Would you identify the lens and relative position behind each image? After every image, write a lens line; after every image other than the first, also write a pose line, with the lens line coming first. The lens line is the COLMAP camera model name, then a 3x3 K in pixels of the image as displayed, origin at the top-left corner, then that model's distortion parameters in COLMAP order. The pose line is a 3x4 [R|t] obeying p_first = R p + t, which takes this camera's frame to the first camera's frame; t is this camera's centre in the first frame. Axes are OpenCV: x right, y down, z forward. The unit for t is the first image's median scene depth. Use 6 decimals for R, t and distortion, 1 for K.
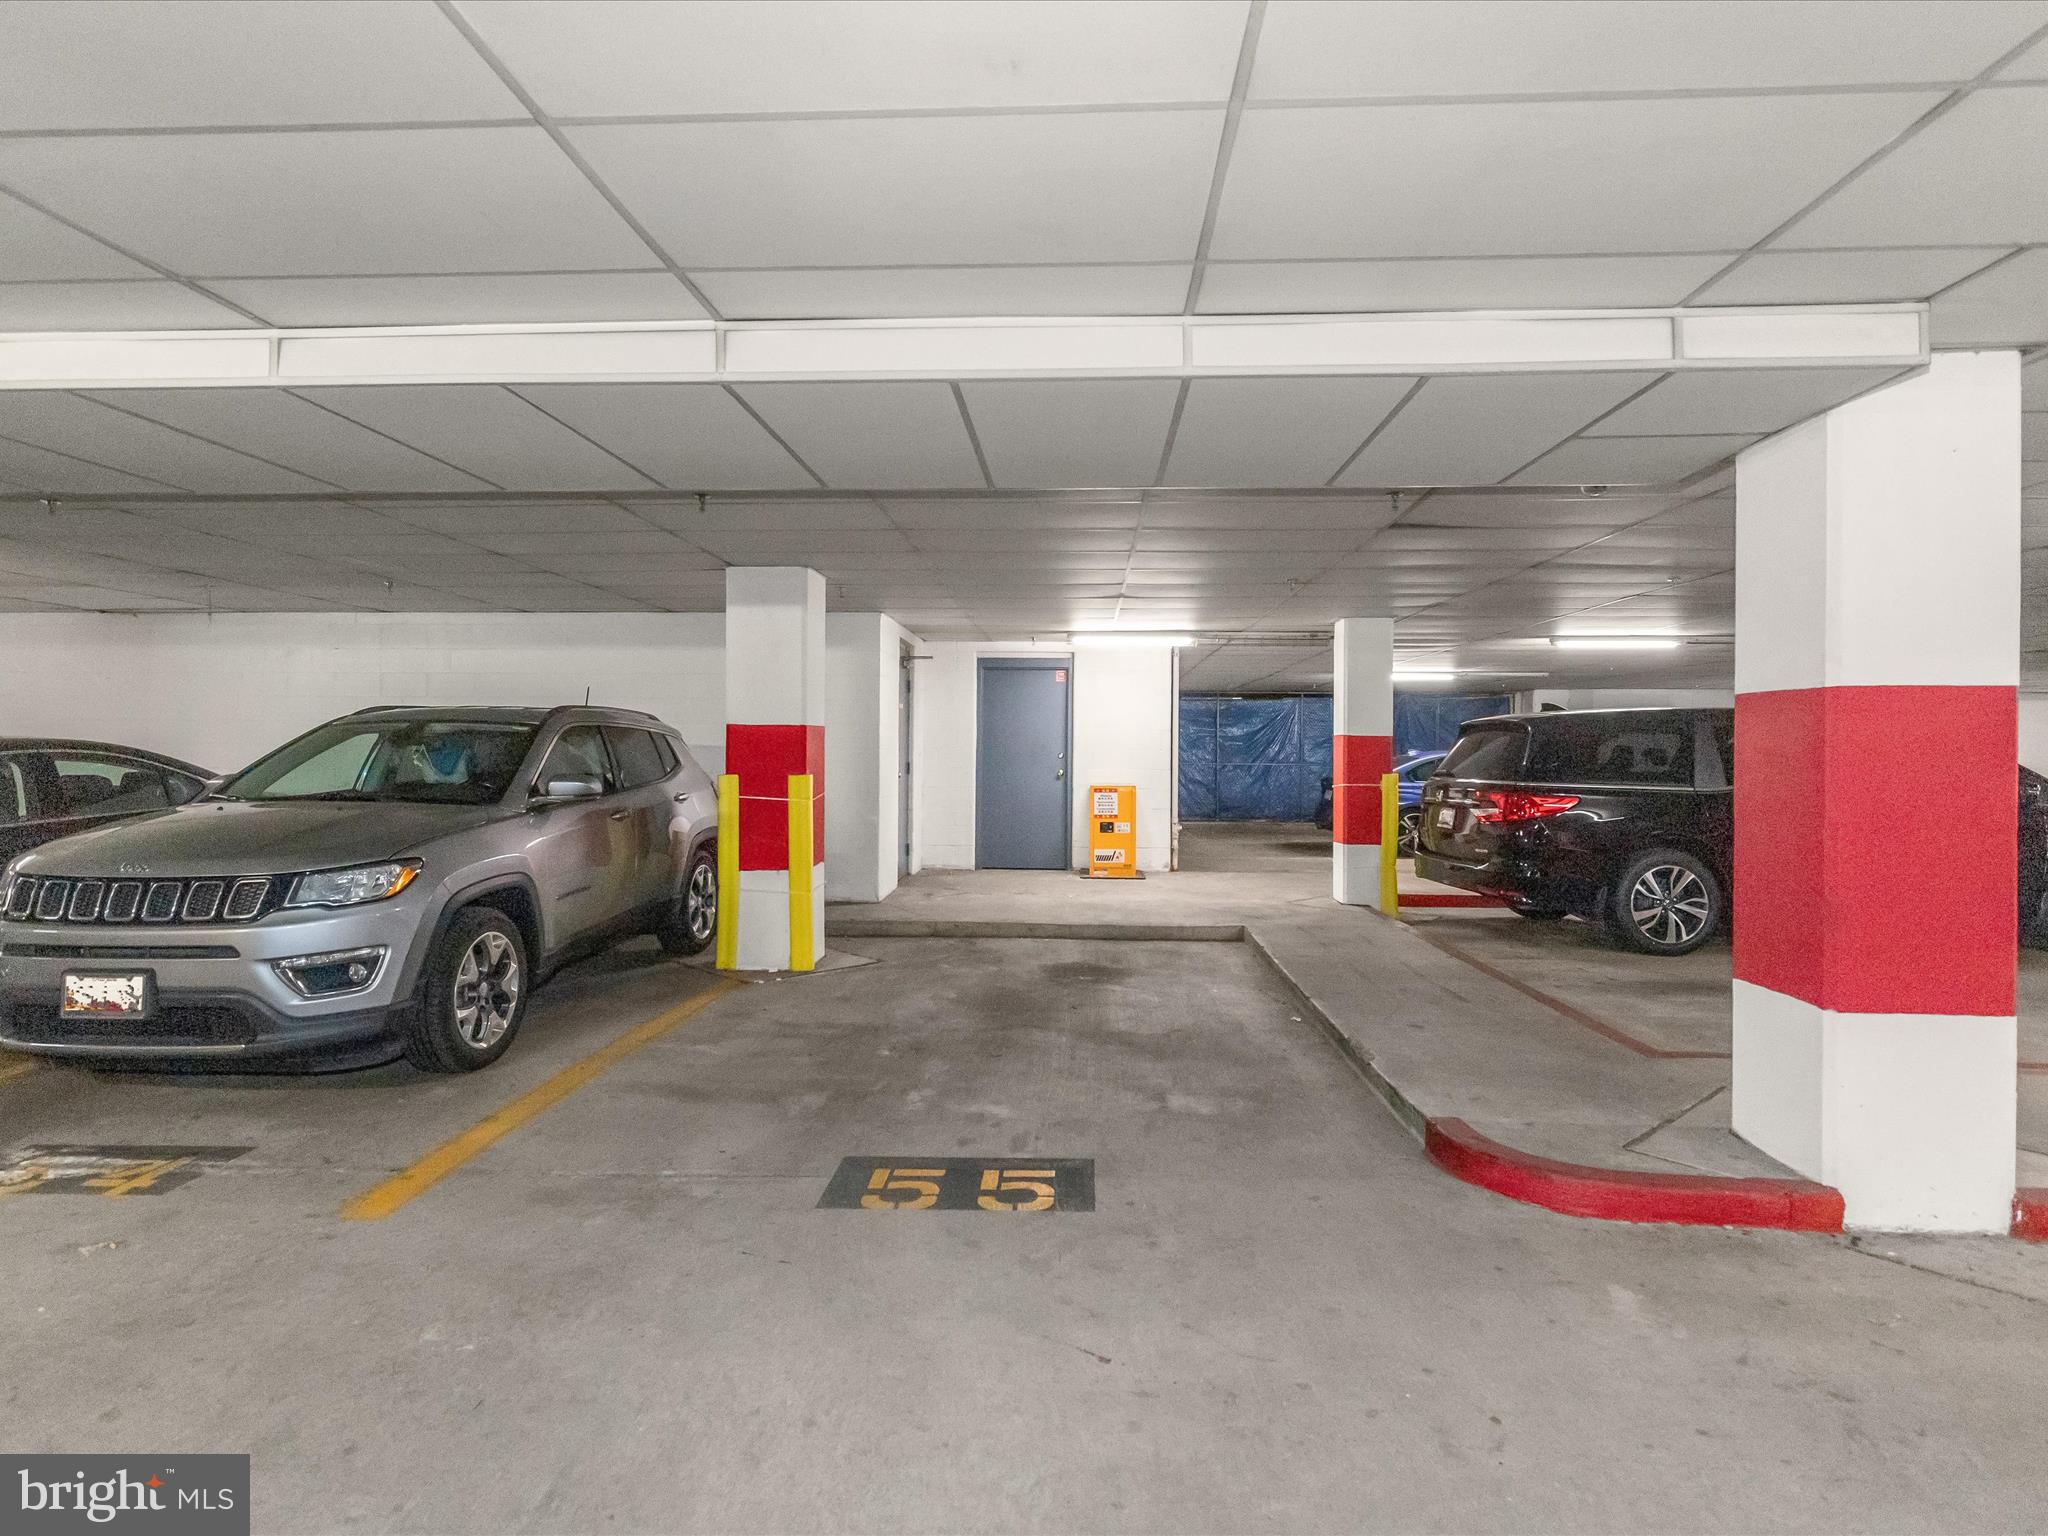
lens RADIAL K [[1029.7, 0, 1024.0], [0, 1029.7, 768.0], [0, 0, 1]] dist [-0.001367, -0.000098]
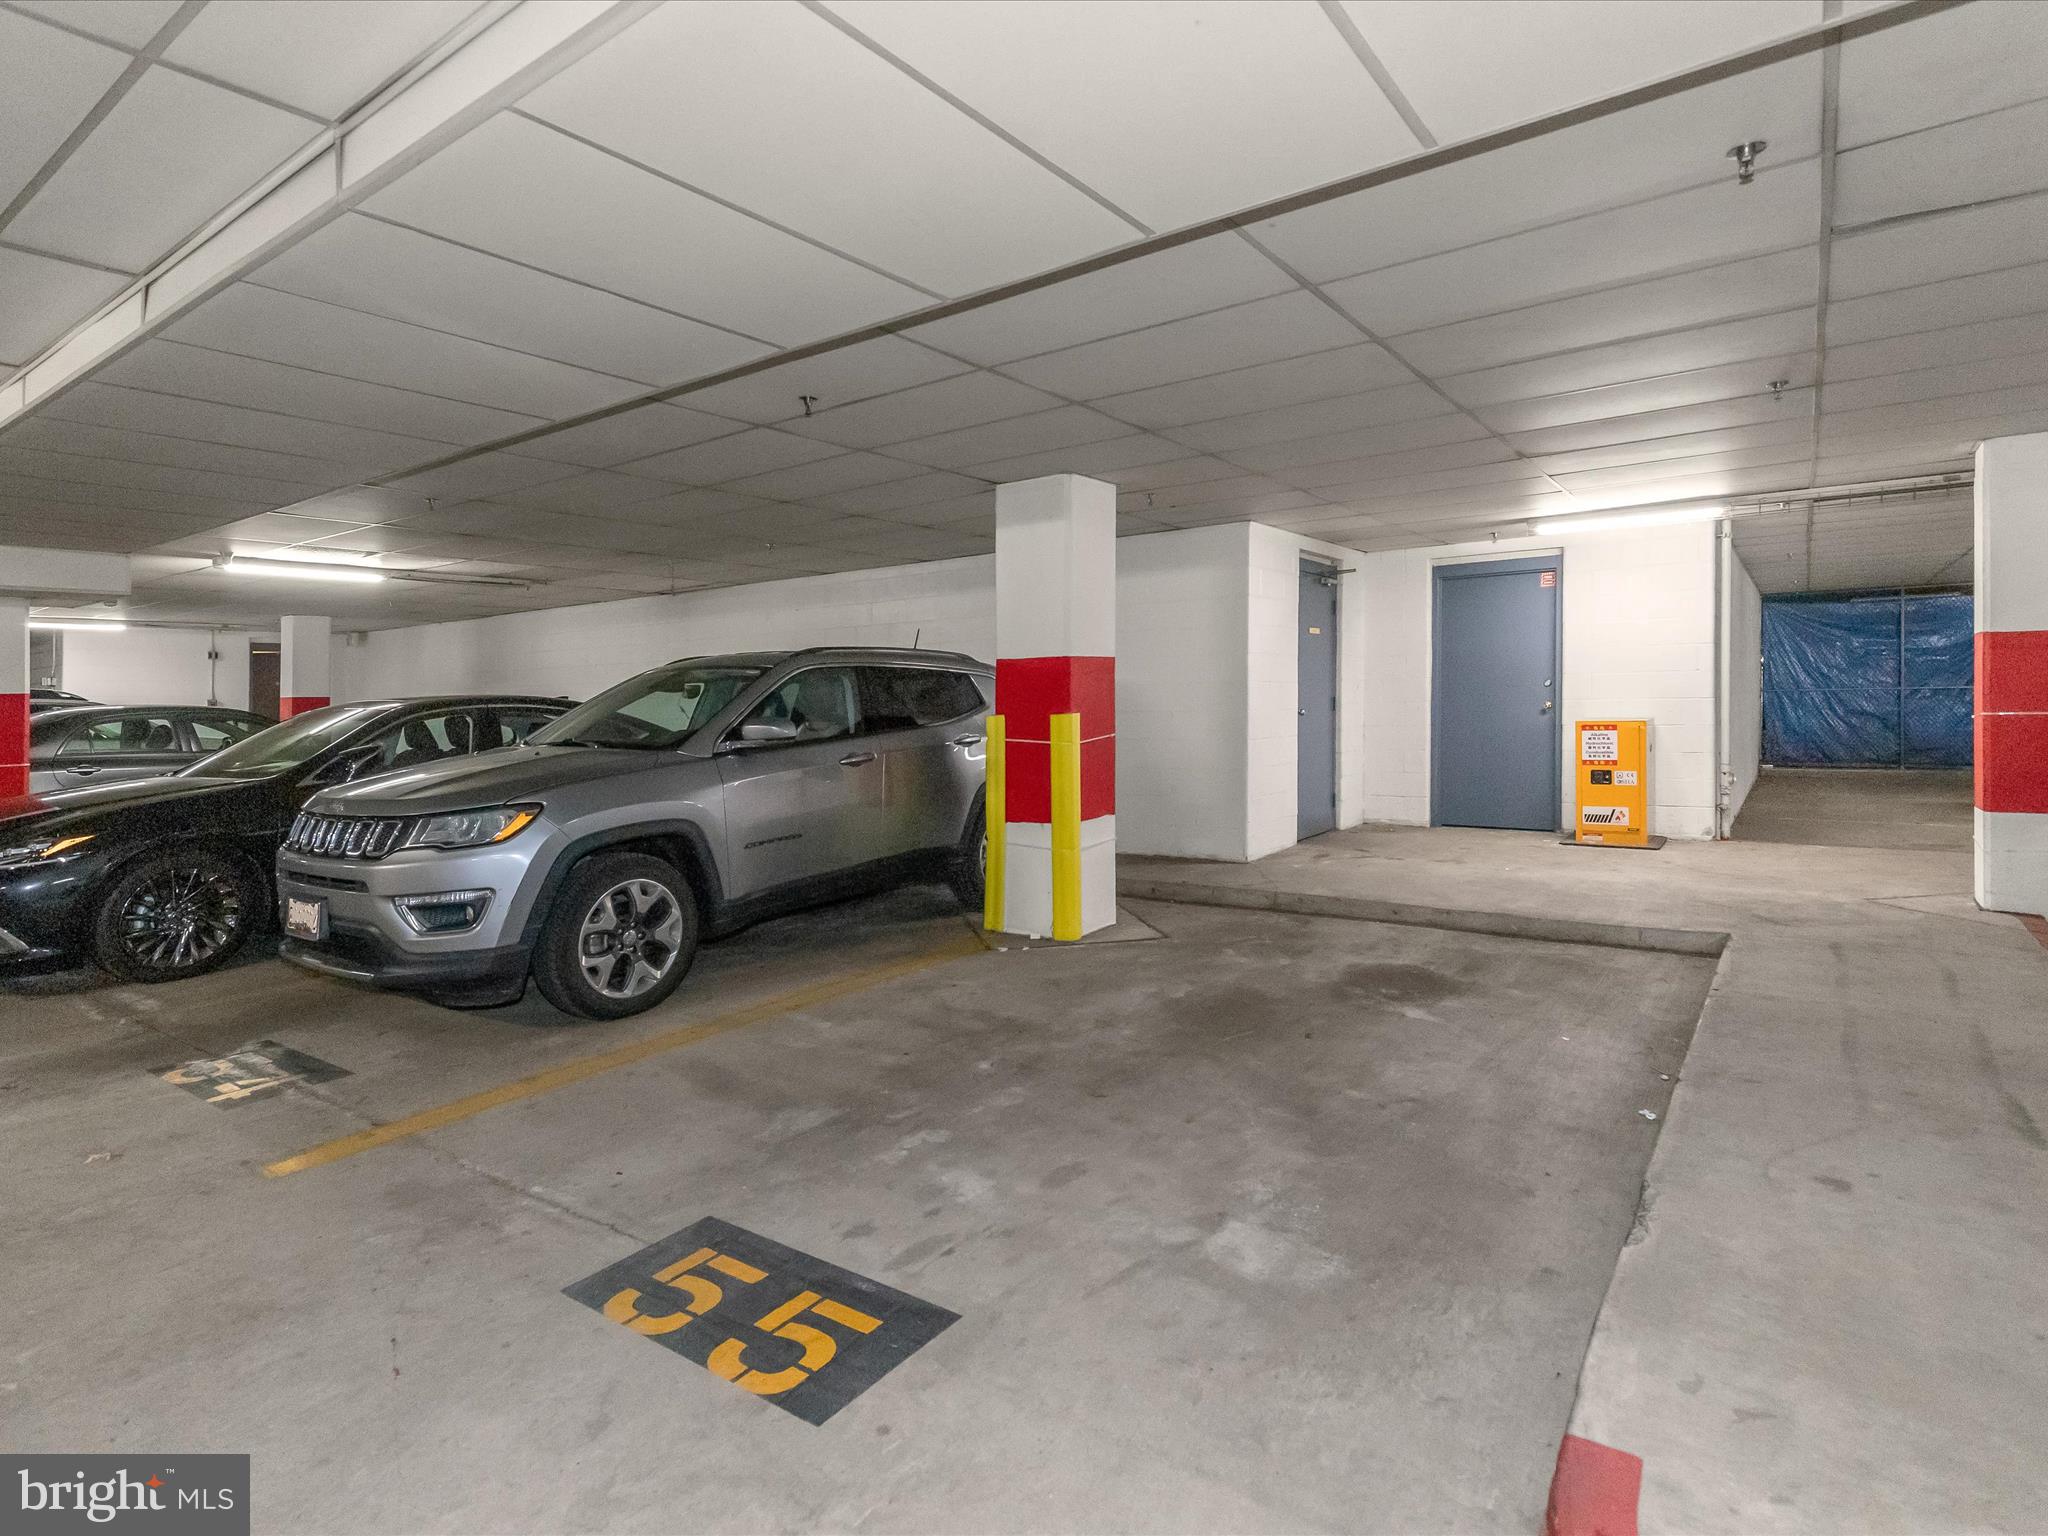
lens RADIAL K [[1040.6, 0, 1025.5], [0, 1040.6, 724.1], [0, 0, 1]] dist [0.007673, -0.000130]
pose [[0.847129, -0.014056, -0.531201, 0.218529], [0.021522, 0.999737, 0.007867, 0.007696], [0.530951, -0.018097, 0.847209, 0.241918]]
